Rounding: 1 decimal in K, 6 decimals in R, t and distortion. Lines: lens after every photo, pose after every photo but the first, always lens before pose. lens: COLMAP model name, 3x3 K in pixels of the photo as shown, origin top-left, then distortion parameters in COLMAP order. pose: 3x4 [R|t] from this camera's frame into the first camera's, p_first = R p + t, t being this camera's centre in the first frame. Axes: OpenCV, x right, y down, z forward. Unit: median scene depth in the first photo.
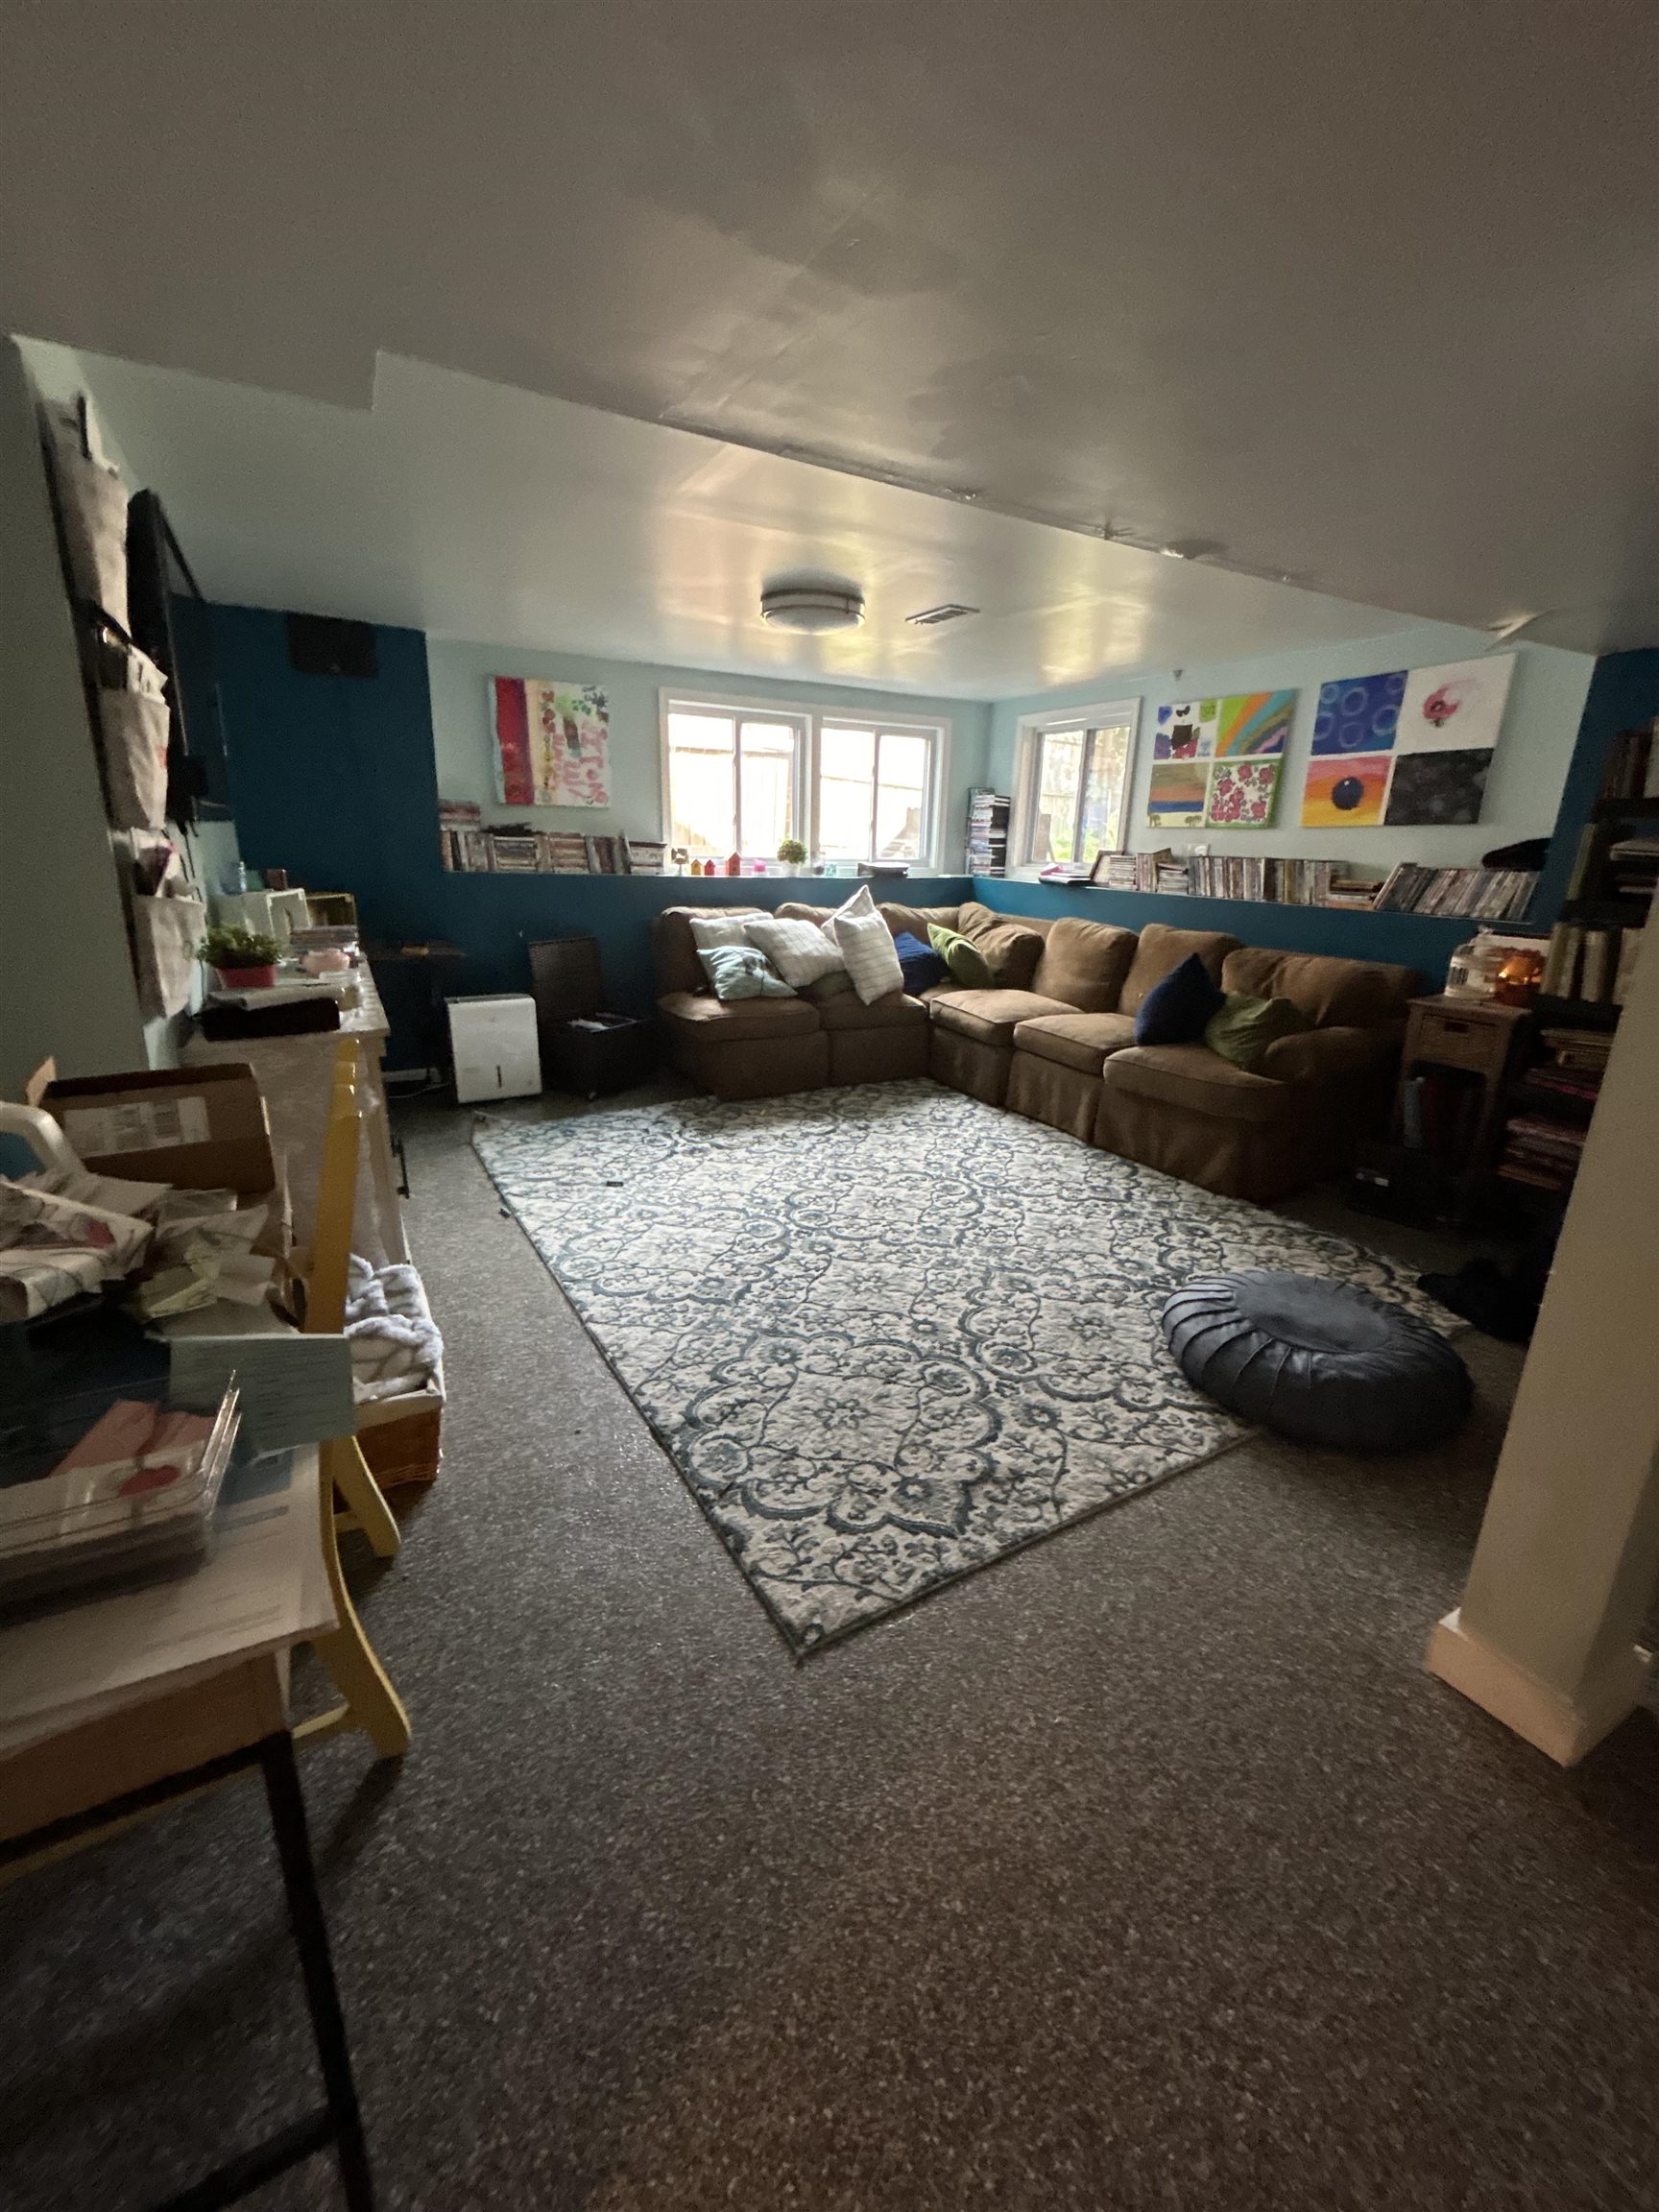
lens RADIAL K [[911.1, 0, 838.9], [0, 911.1, 1101.9], [0, 0, 1]] dist [-0.002497, 0.000472]
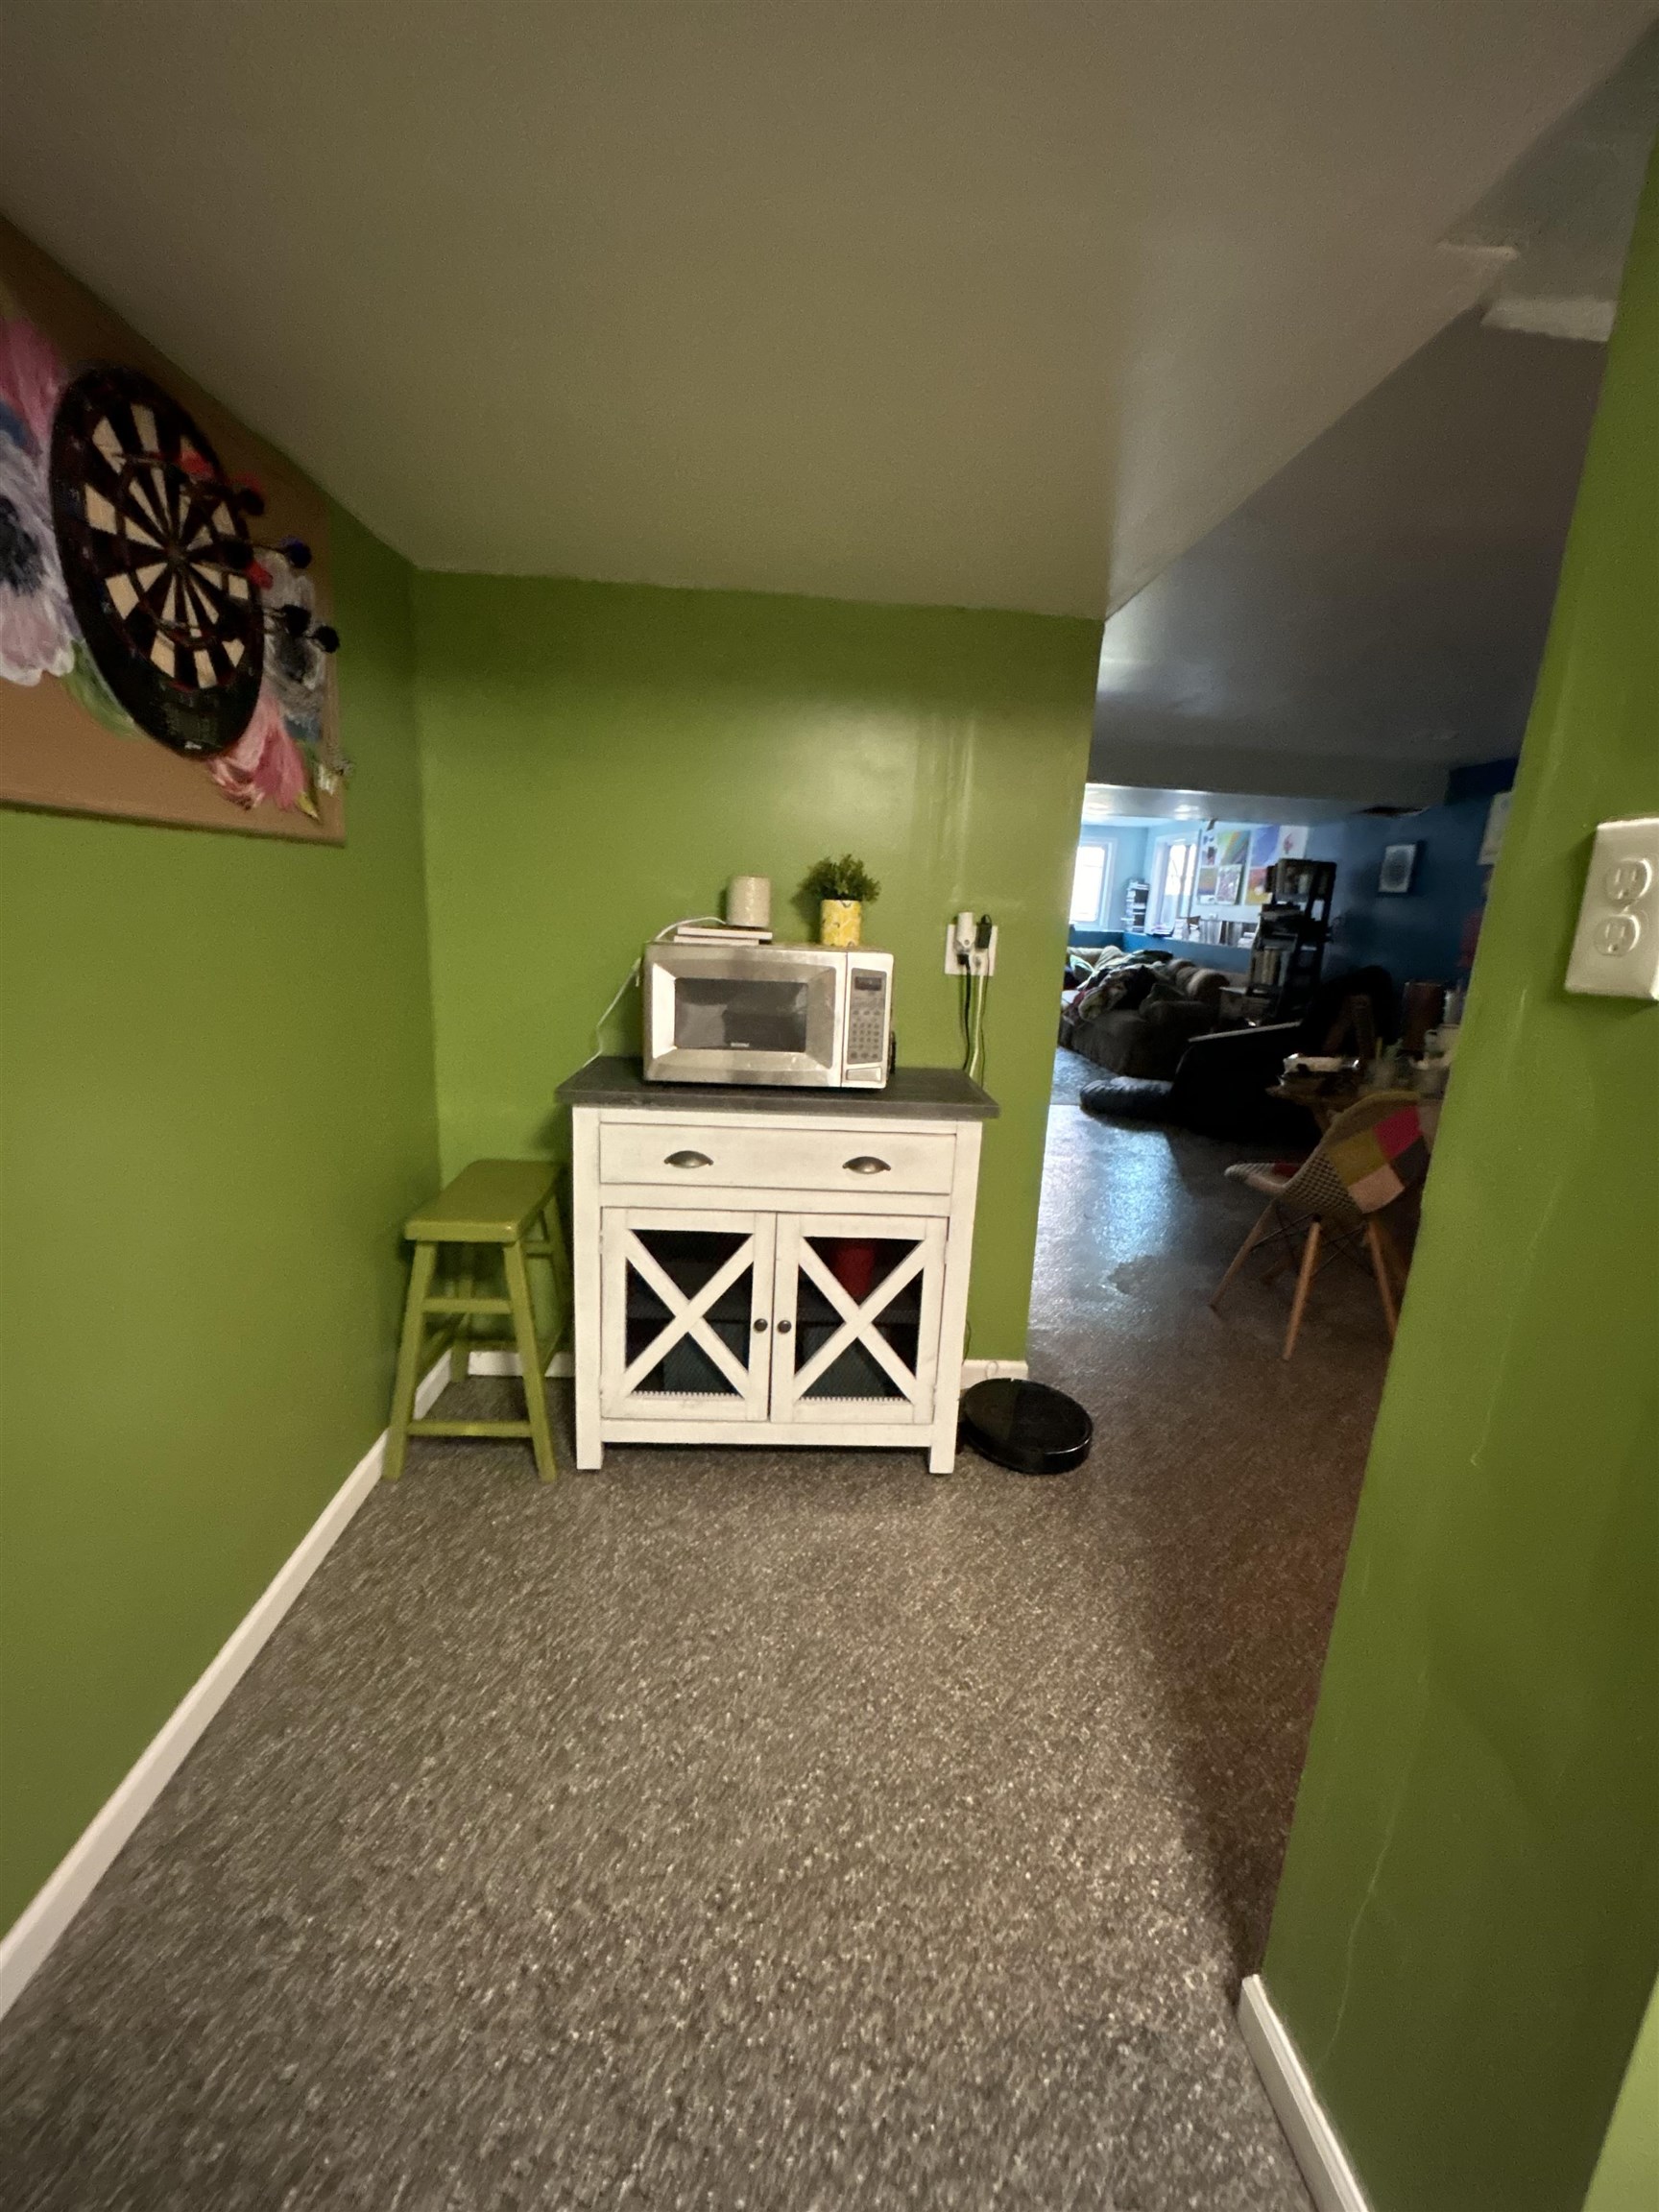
lens RADIAL K [[911.1, 0, 831.8], [0, 911.1, 1103.1], [0, 0, 1]] dist [-0.002497, 0.000472]
pose [[0.893732, 0.122411, -0.431577, 0.427772], [-0.153146, 0.987509, -0.037050, 0.196813], [0.421651, 0.099208, 0.901315, -0.659778]]
